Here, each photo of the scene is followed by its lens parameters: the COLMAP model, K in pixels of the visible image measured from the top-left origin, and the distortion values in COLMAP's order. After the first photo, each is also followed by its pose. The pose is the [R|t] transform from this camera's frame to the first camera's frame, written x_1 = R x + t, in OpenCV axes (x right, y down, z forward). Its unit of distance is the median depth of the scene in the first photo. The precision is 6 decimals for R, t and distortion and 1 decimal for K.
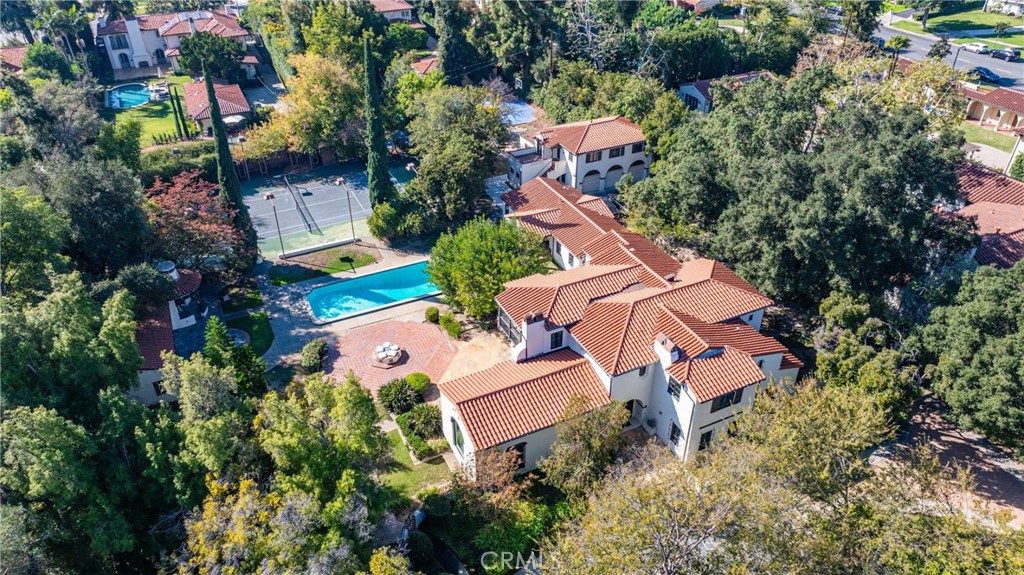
lens RADIAL K [[718.3, 0, 518.4], [0, 718.3, 287.6], [0, 0, 1]] dist [-0.018176, -0.001624]
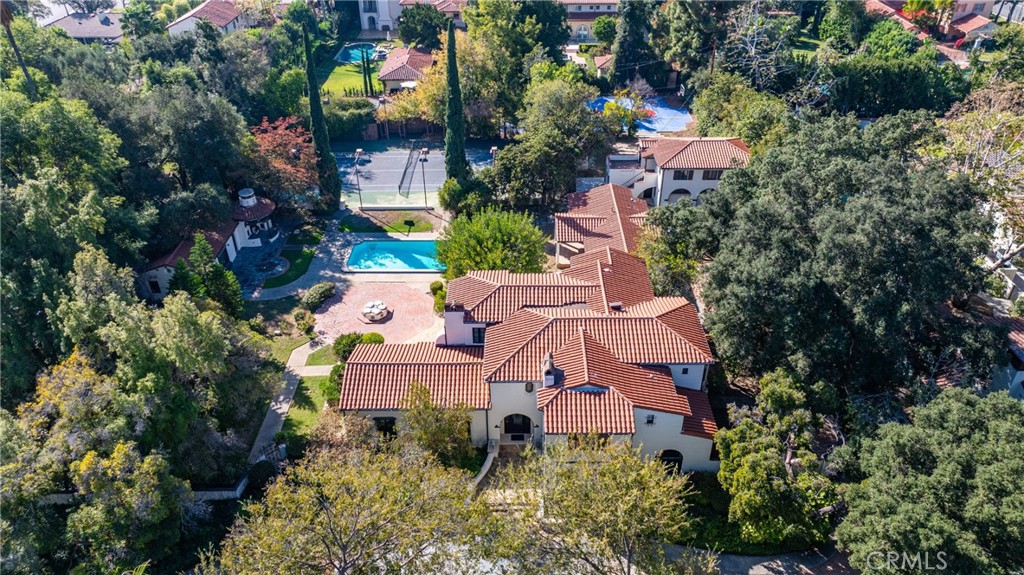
lens RADIAL K [[718.3, 0, 518.4], [0, 718.3, 287.6], [0, 0, 1]] dist [-0.018176, -0.001624]
pose [[0.895787, 0.243792, -0.371661, 0.322273], [-0.241281, 0.968949, 0.054042, -0.041542], [0.373296, 0.041265, 0.926794, 0.063191]]
